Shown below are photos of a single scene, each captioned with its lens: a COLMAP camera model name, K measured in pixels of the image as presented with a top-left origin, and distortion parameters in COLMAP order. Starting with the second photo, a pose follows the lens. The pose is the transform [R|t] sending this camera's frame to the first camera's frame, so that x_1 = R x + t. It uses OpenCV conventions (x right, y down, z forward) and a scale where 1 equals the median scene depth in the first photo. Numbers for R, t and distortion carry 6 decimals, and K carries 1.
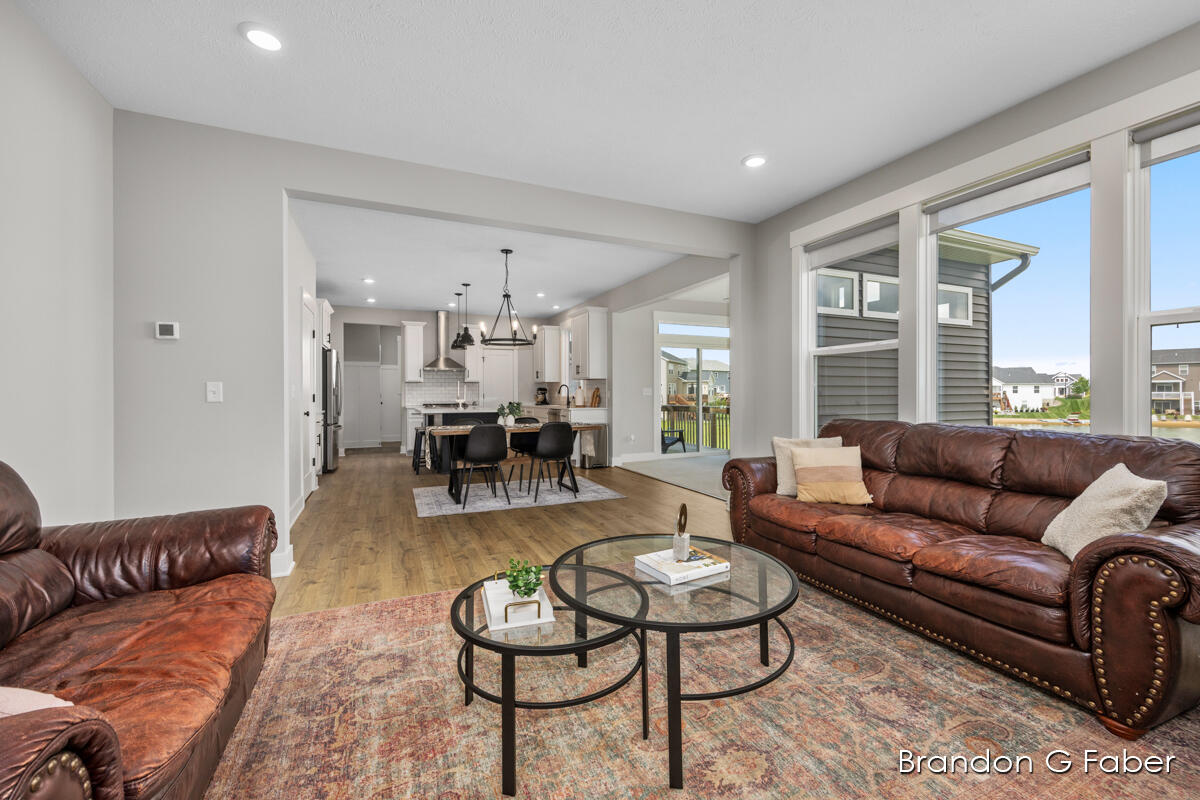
lens RADIAL K [[484.8, 0, 603.9], [0, 484.8, 392.5], [0, 0, 1]] dist [0.000463, 0.000009]
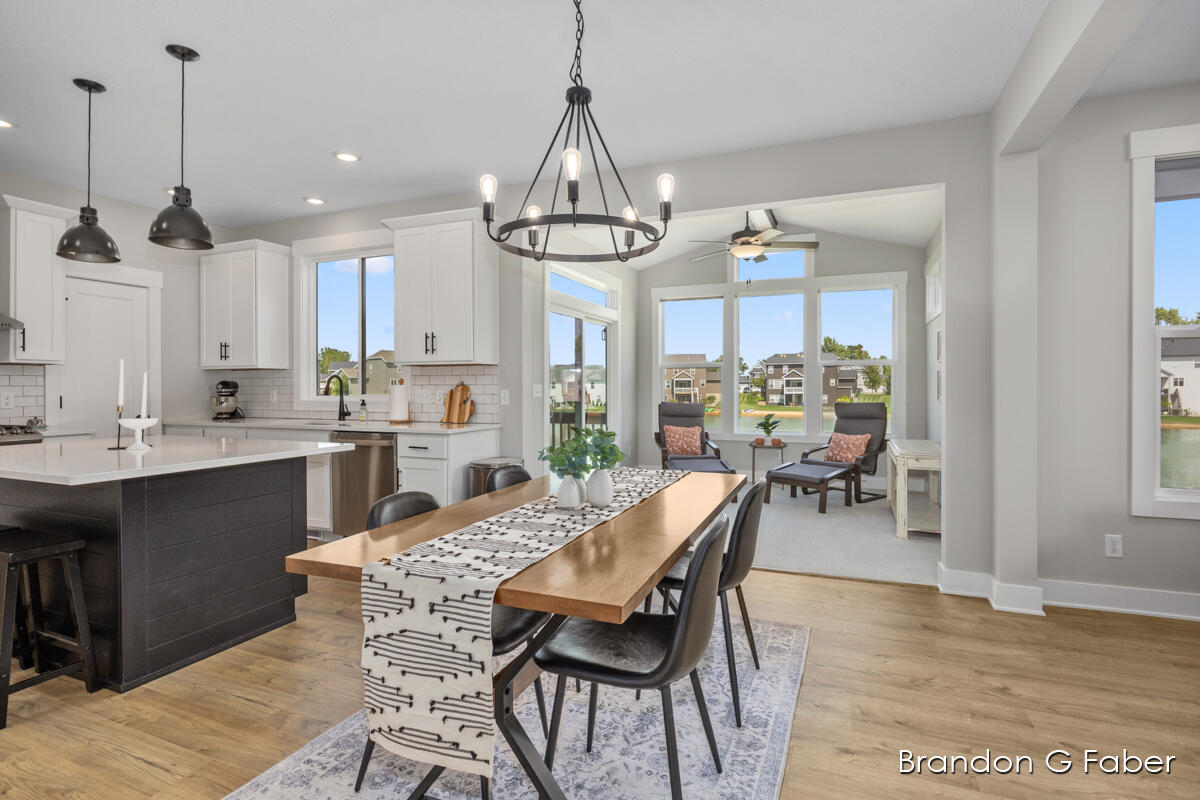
lens RADIAL K [[579.1, 0, 607.9], [0, 579.1, 387.6], [0, 0, 1]] dist [-0.001321, -0.000342]
pose [[0.727033, 0.001997, 0.686600, -0.740639], [-0.002159, 0.999997, -0.000623, -0.012698], [-0.686599, -0.001030, 0.727035, 1.175173]]
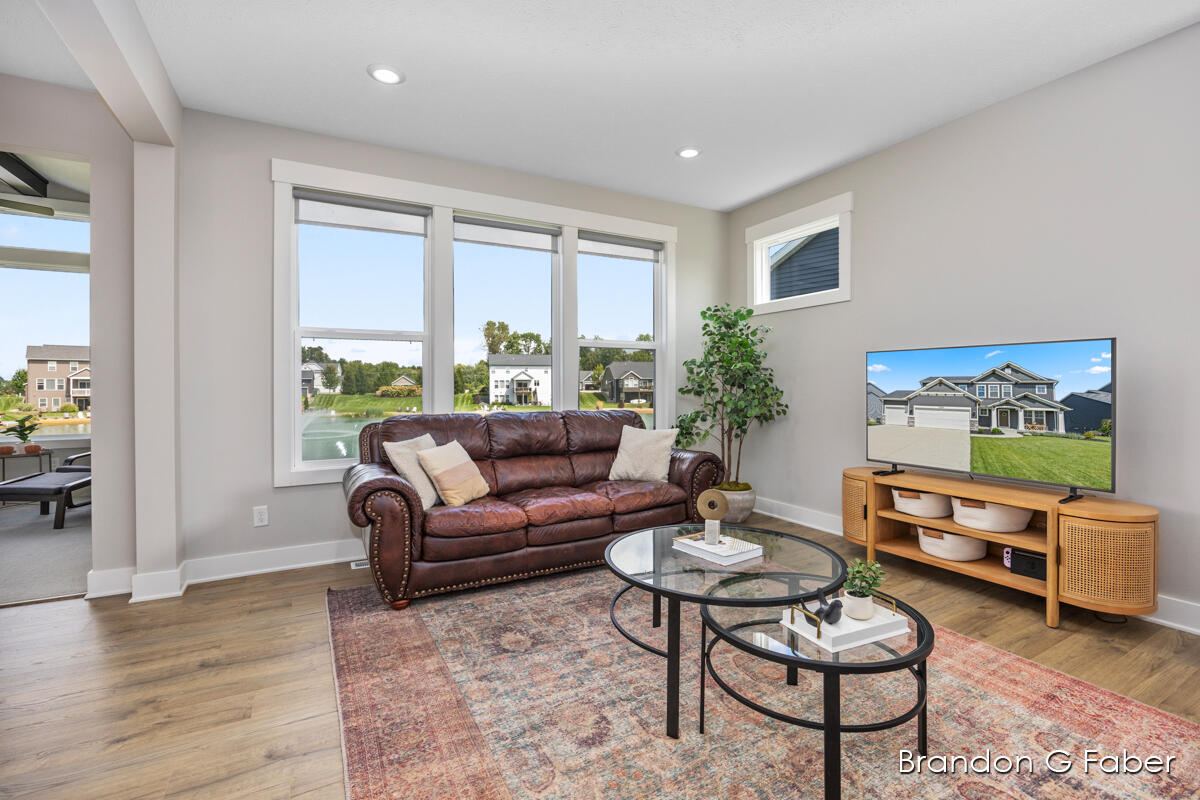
lens RADIAL K [[533.1, 0, 615.4], [0, 533.1, 388.8], [0, 0, 1]] dist [-0.026237, 0.000338]
pose [[-0.099853, -0.000884, 0.995002, -0.537507], [0.002273, 0.999997, 0.001117, 0.005940], [-0.995000, 0.002374, -0.099851, 0.743780]]
